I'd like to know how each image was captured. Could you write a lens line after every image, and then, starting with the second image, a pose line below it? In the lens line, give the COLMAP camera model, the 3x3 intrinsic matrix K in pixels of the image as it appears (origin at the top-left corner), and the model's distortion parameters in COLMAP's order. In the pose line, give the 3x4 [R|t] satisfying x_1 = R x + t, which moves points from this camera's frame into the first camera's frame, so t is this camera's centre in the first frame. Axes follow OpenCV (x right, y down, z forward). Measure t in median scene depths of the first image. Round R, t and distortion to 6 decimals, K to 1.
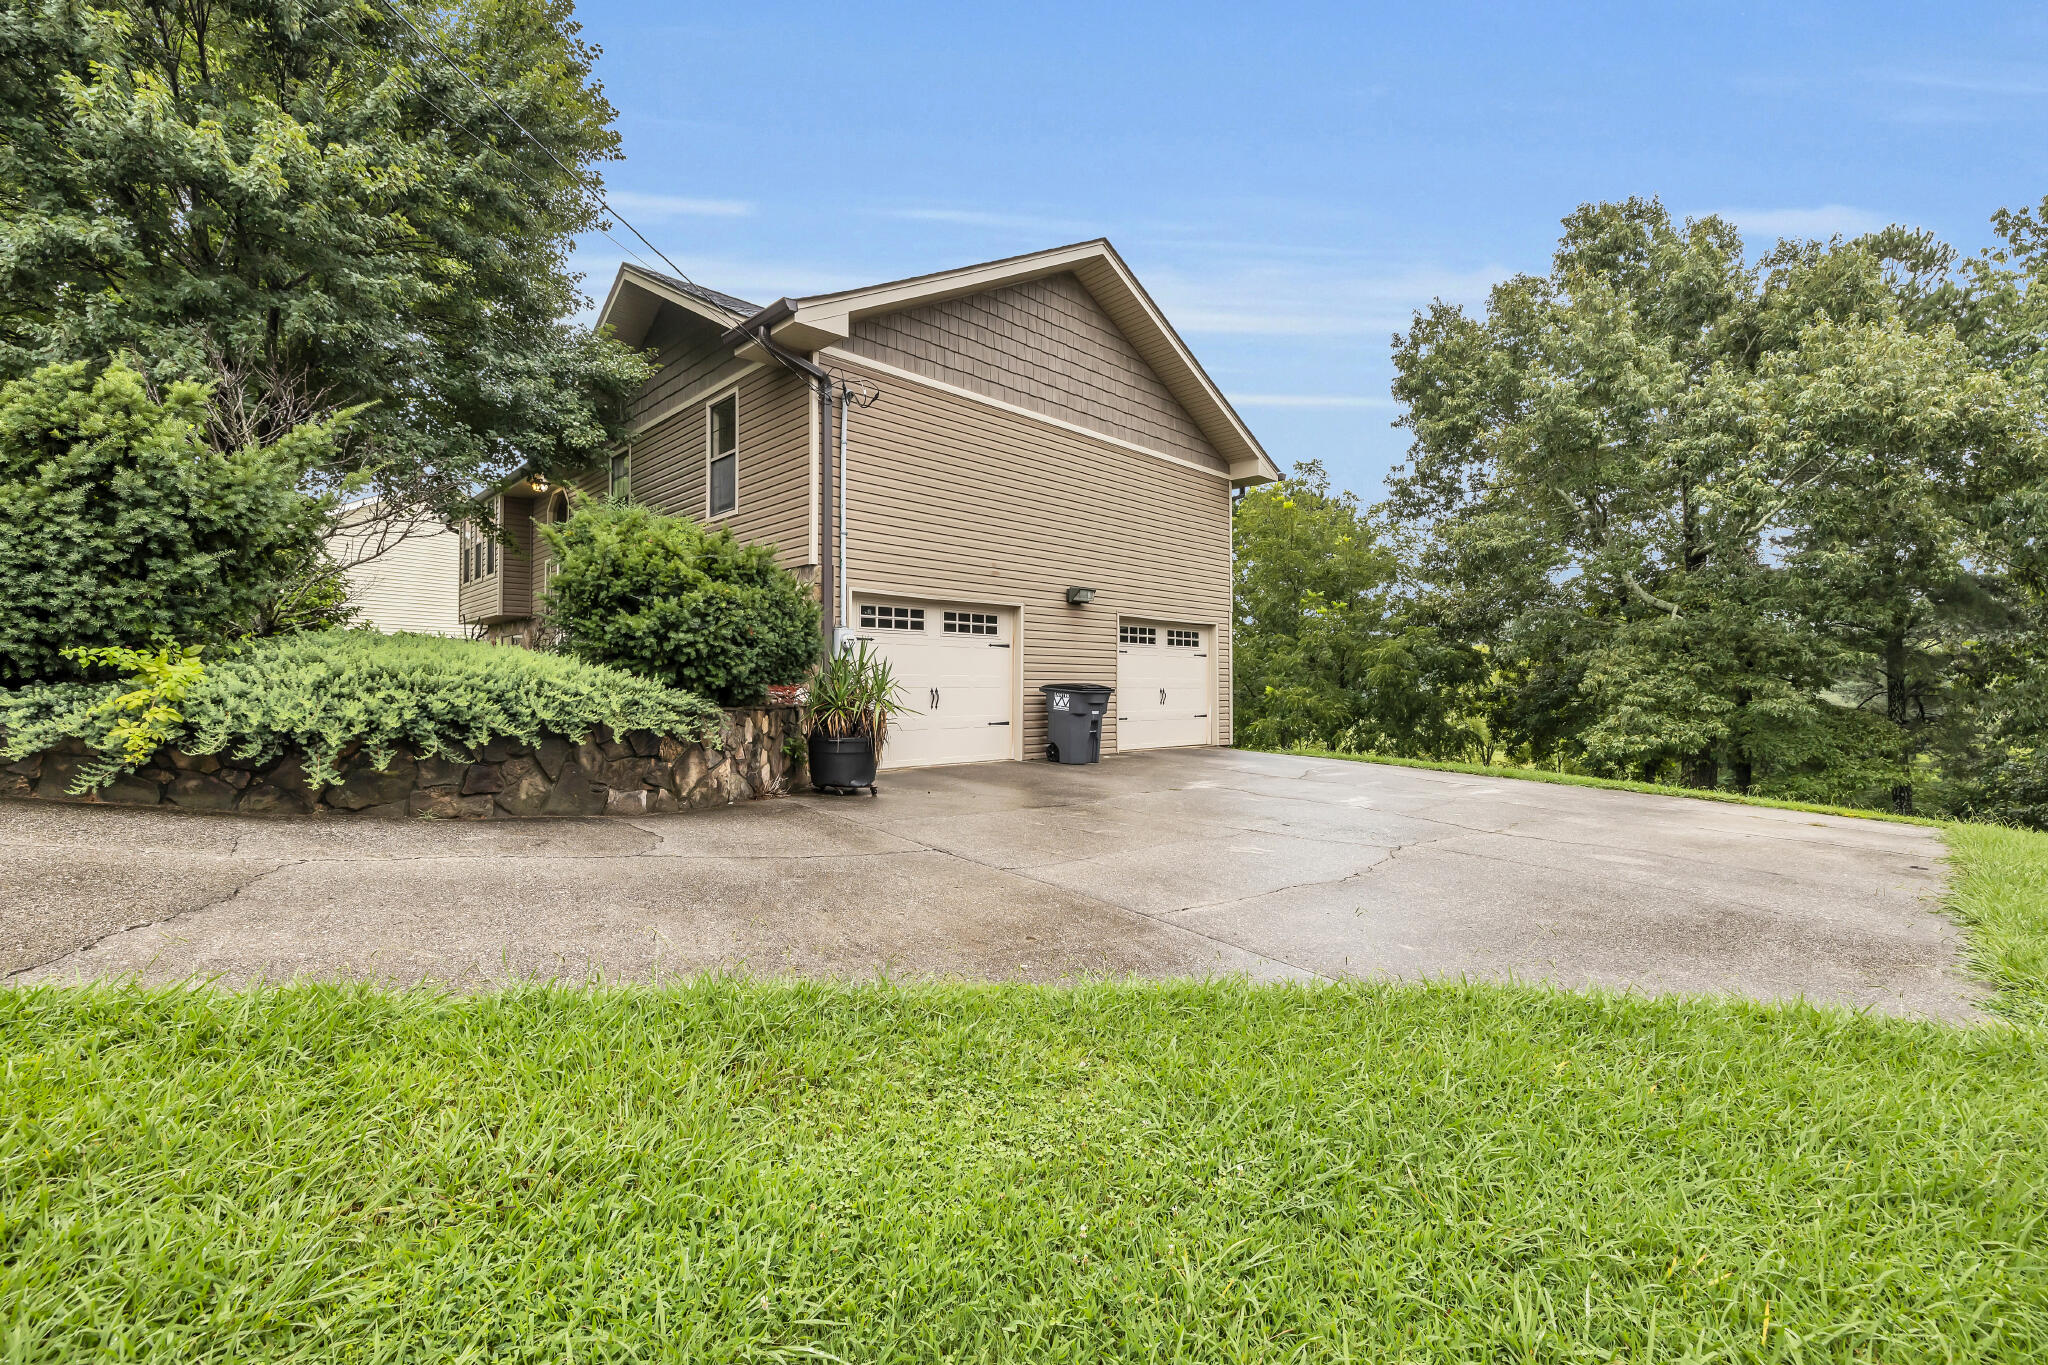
lens RADIAL K [[866.1, 0, 1024.0], [0, 866.1, 682.5], [0, 0, 1]] dist [0.000360, 0.000130]
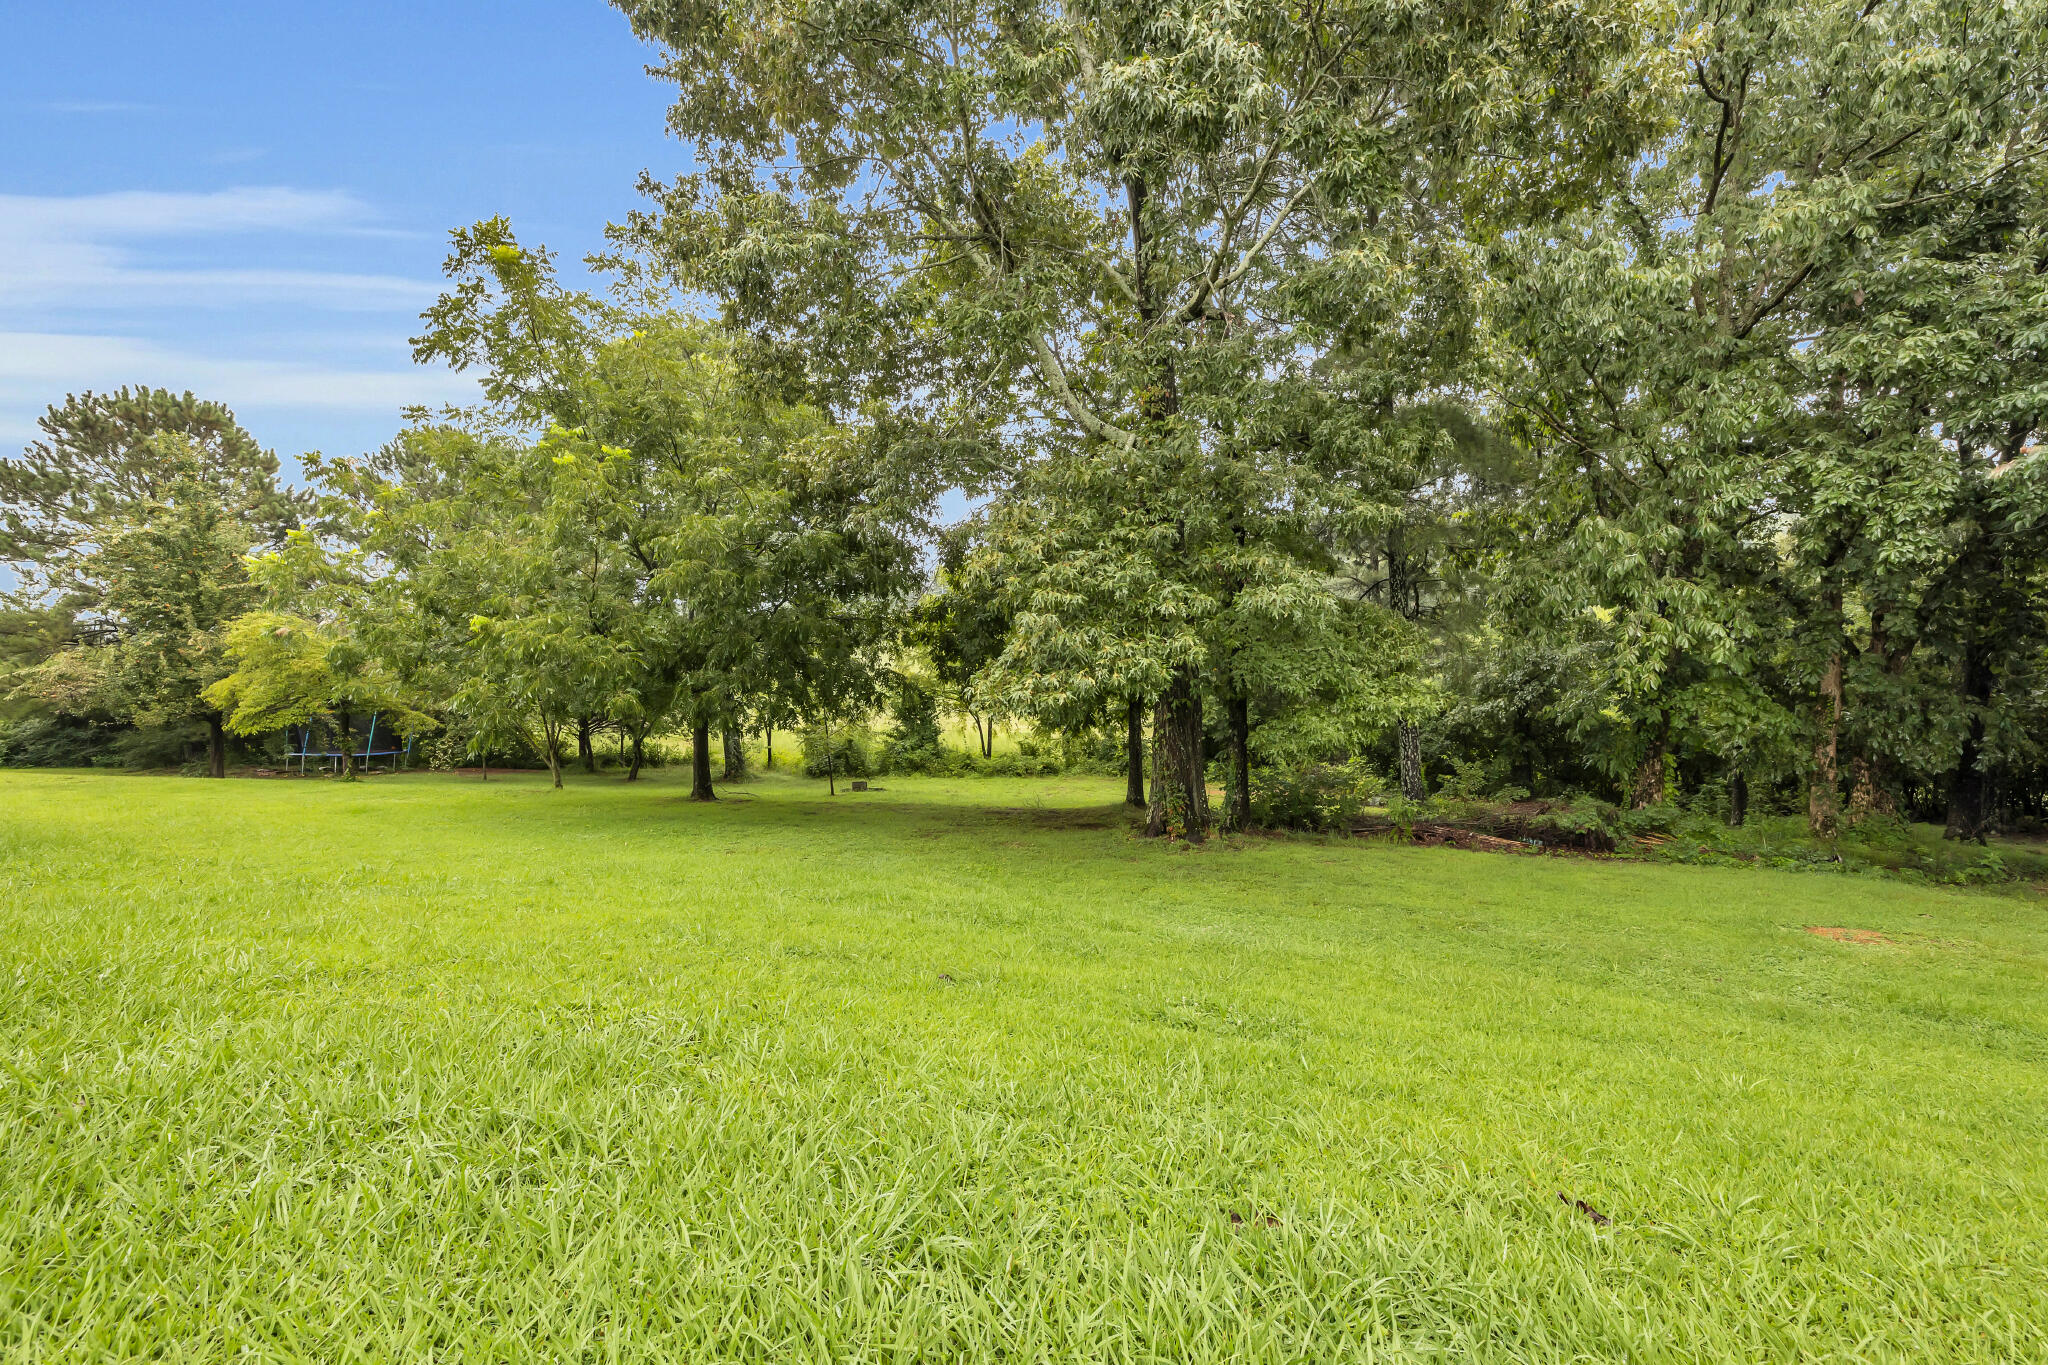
lens RADIAL K [[866.1, 0, 1024.0], [0, 866.1, 682.5], [0, 0, 1]] dist [0.000360, 0.000130]
pose [[0.903647, -0.088138, 0.419112, 0.484040], [0.057372, 0.994687, 0.085480, 0.023573], [-0.424419, -0.053198, 0.903902, 0.562869]]
